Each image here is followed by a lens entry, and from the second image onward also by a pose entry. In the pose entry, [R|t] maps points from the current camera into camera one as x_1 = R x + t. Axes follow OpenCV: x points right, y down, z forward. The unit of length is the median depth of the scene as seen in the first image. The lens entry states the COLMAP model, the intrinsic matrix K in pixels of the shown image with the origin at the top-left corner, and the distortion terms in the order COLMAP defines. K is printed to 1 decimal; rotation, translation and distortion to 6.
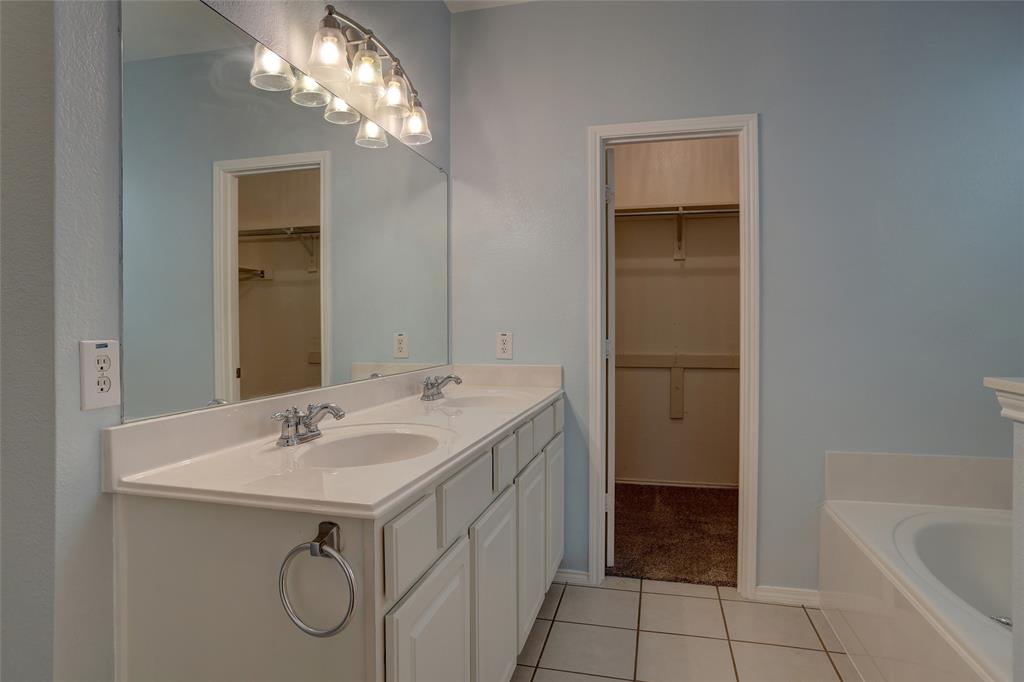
lens RADIAL K [[588.7, 0, 510.4], [0, 588.7, 340.1], [0, 0, 1]] dist [0.000936, 0.001369]
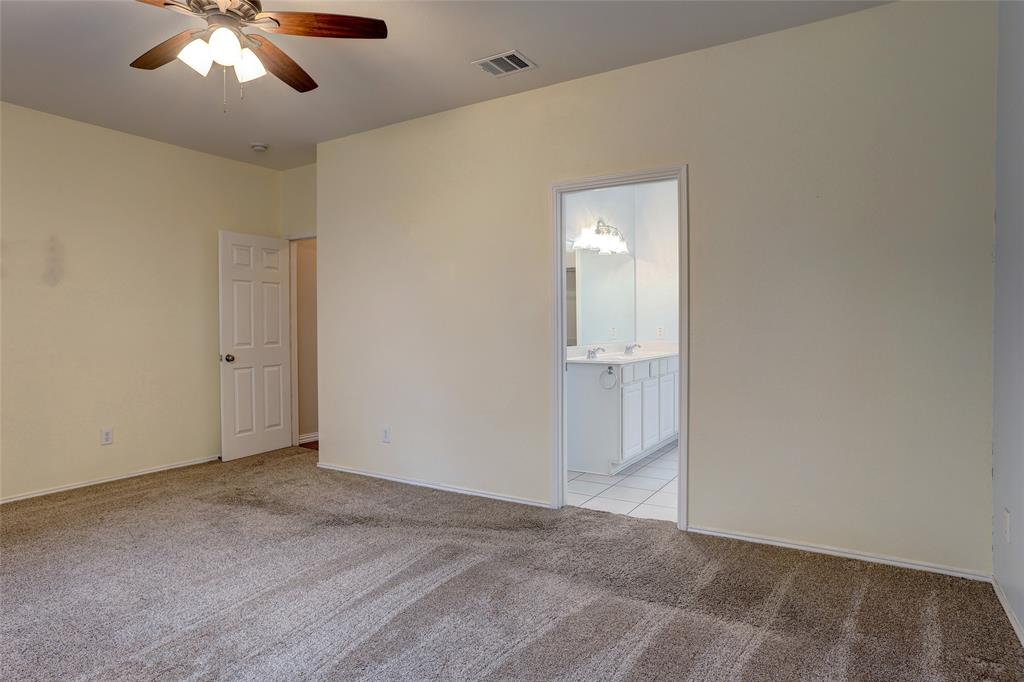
lens RADIAL K [[588.7, 0, 512.4], [0, 588.7, 337.3], [0, 0, 1]] dist [0.000936, 0.001369]
pose [[0.953437, -0.003867, -0.301569, 0.158537], [0.003866, 0.999992, -0.000600, 0.030644], [0.301569, -0.000594, 0.953444, -1.610631]]
